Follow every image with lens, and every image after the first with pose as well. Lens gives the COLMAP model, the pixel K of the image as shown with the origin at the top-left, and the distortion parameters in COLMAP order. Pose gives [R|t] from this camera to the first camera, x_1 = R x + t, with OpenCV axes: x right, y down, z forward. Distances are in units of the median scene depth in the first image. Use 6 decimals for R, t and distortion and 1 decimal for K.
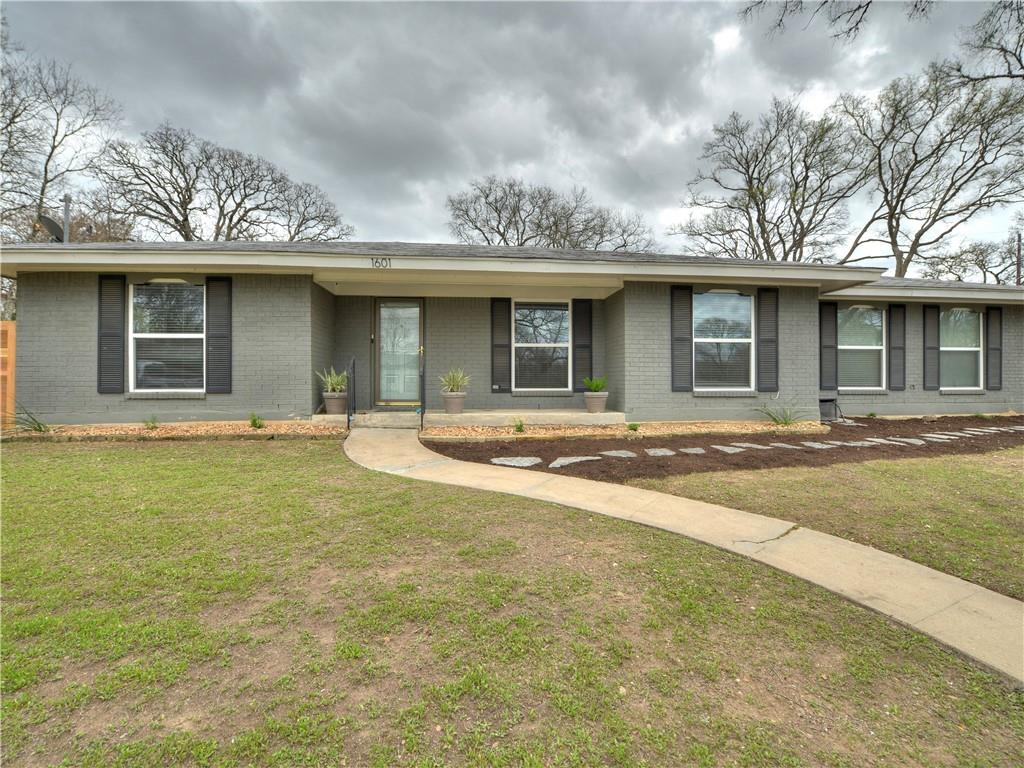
lens RADIAL K [[448.3, 0, 510.4], [0, 448.3, 384.2], [0, 0, 1]] dist [-0.000740, 0.000212]
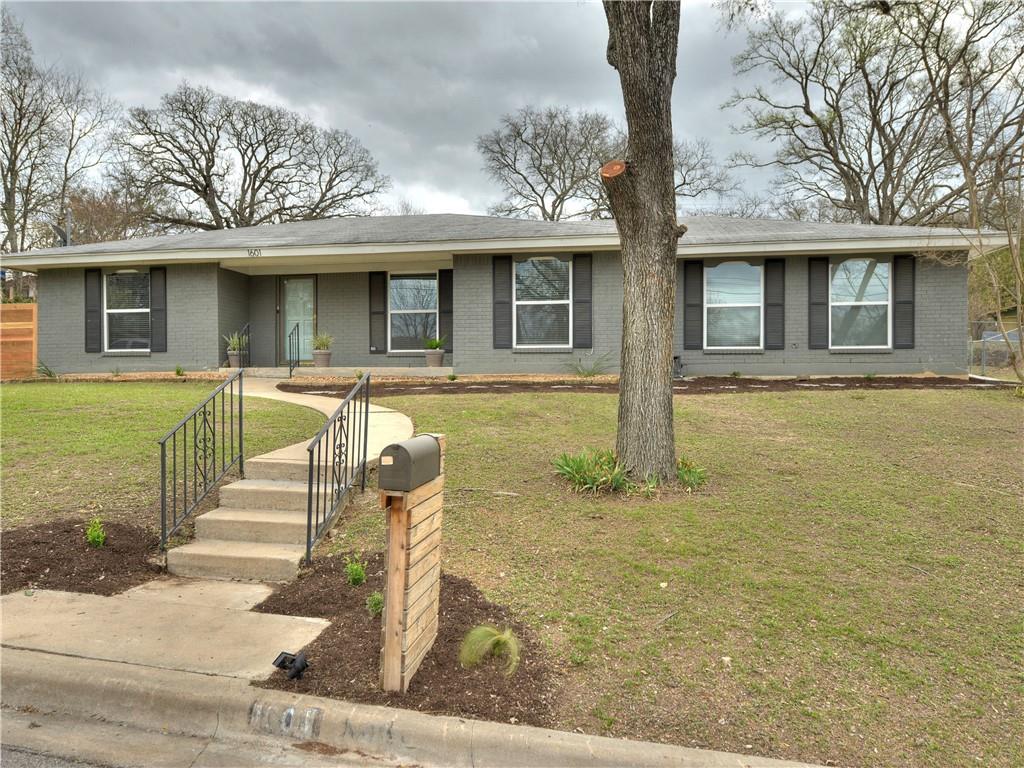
lens RADIAL K [[697.7, 0, 512.0], [0, 697.7, 384.0], [0, 0, 1]] dist [-0.006995, 0.075483]
pose [[0.964412, 0.000742, -0.264404, 0.809740], [-0.000908, 0.999999, -0.000505, 0.100290], [0.264403, 0.000727, 0.964412, -0.659890]]
